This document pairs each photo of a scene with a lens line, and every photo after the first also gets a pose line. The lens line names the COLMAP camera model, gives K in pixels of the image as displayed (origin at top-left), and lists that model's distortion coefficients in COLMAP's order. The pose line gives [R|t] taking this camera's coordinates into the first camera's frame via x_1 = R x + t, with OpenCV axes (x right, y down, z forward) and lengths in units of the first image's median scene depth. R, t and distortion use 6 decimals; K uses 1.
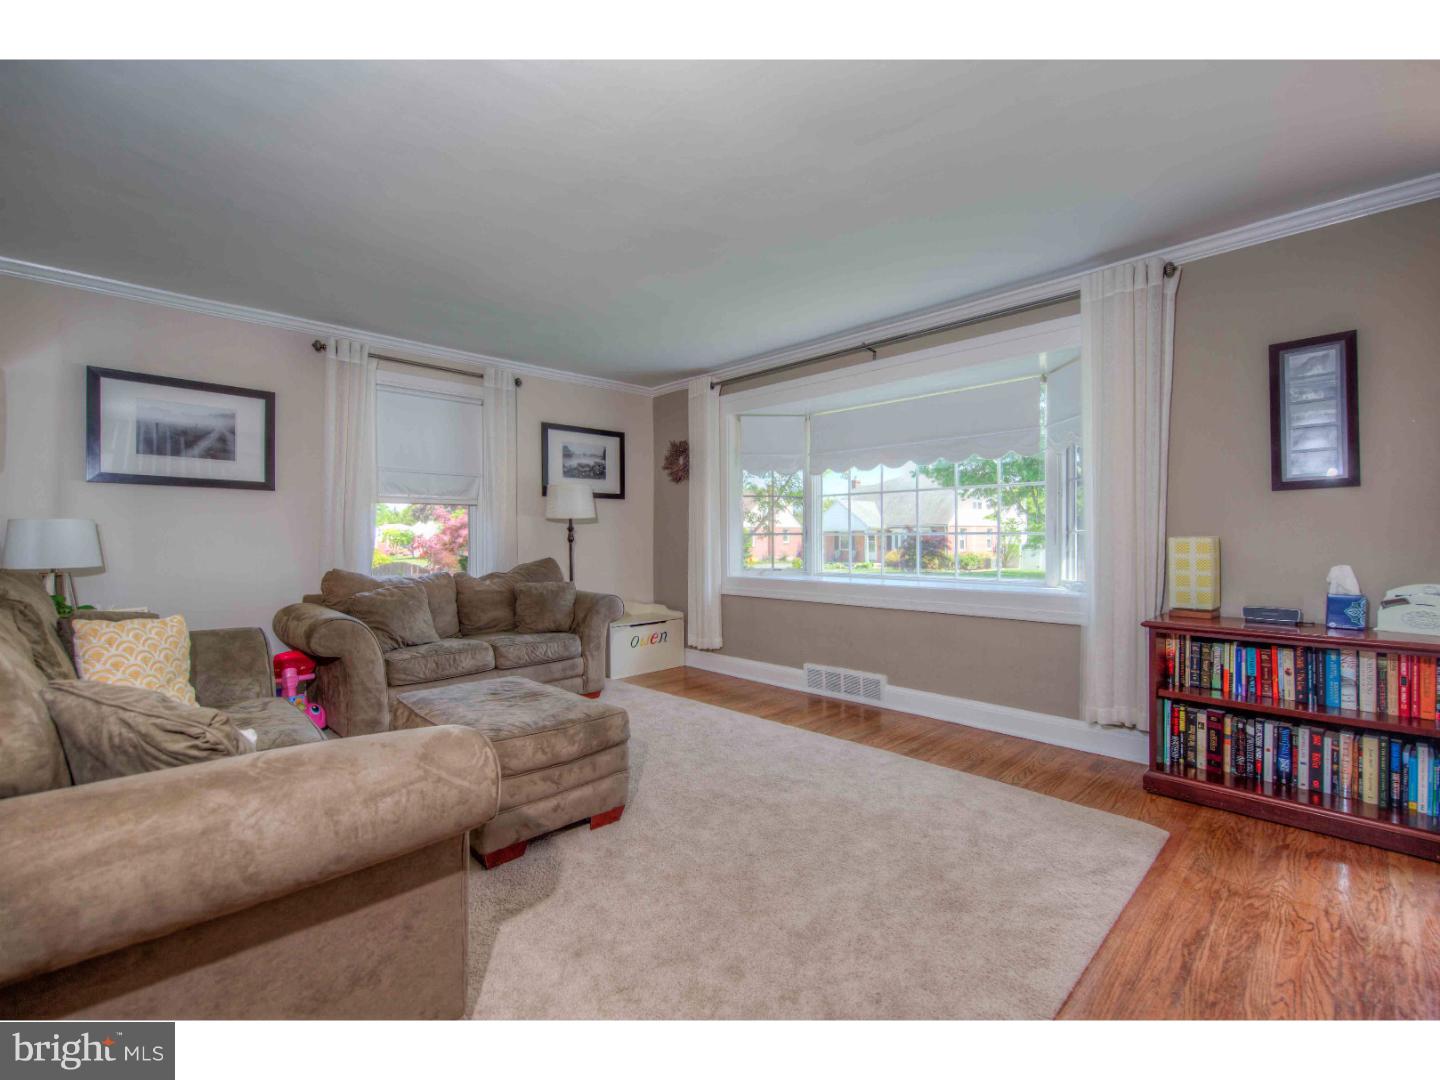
lens RADIAL K [[629.3, 0, 722.7], [0, 629.3, 540.9], [0, 0, 1]] dist [-0.003473, -0.000597]
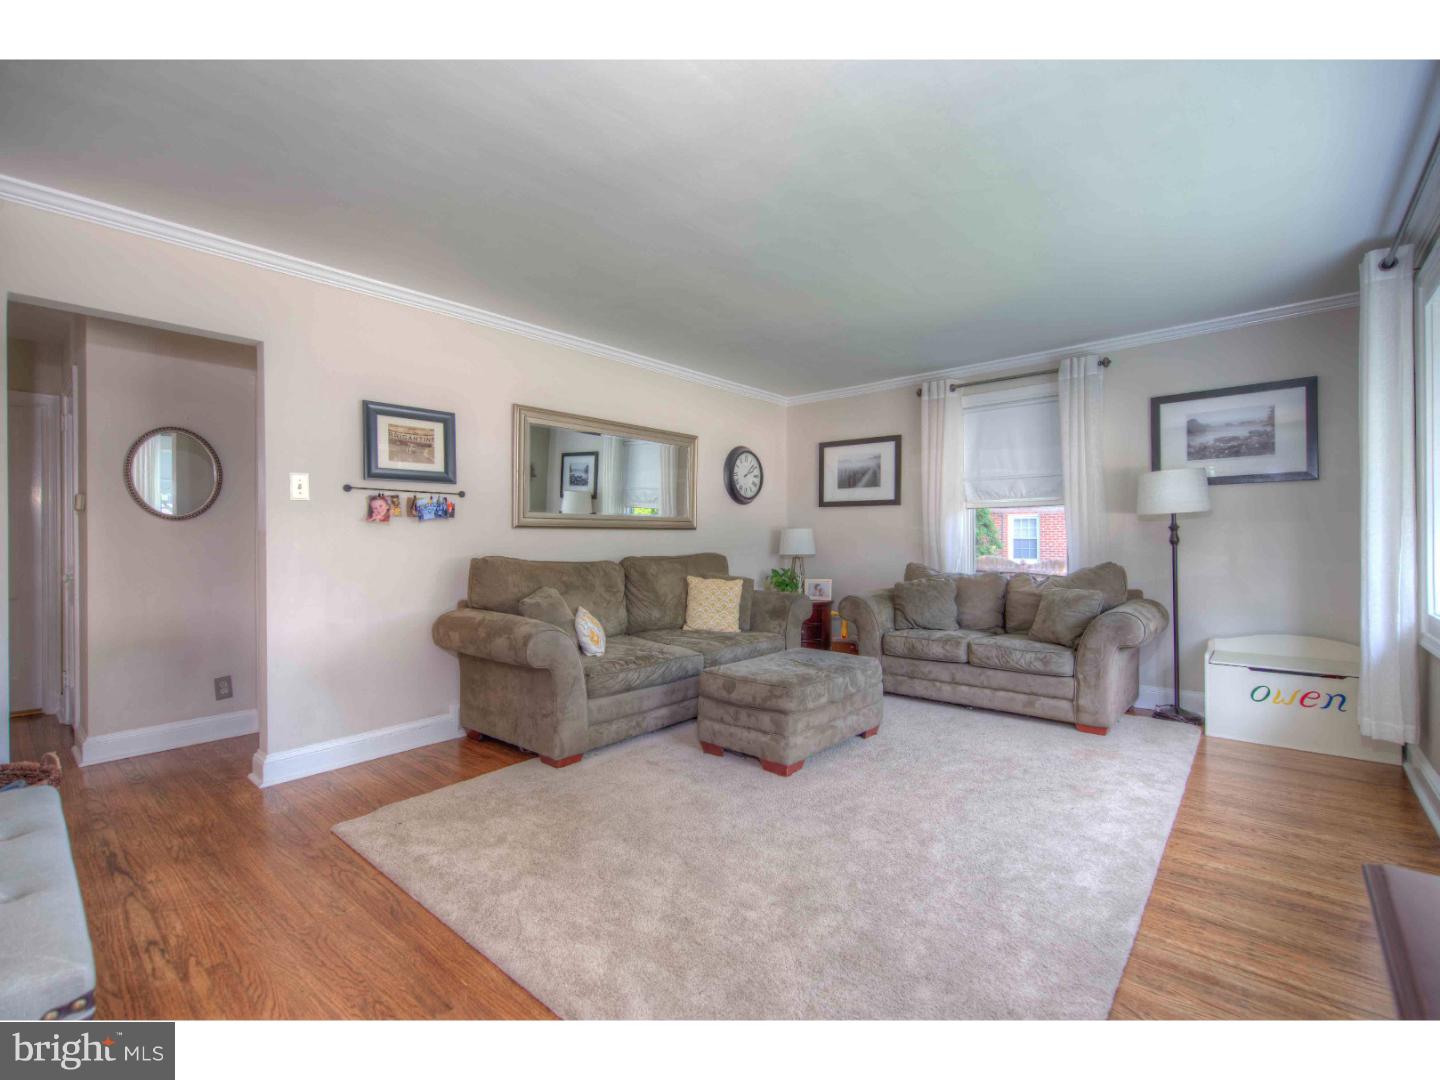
lens RADIAL K [[629.3, 0, 723.2], [0, 629.3, 535.8], [0, 0, 1]] dist [-0.003473, -0.000597]
pose [[0.073180, -0.000986, -0.997318, 0.624423], [-0.000401, 0.999999, -0.001018, -0.009264], [0.997319, 0.000474, 0.073179, 0.483874]]
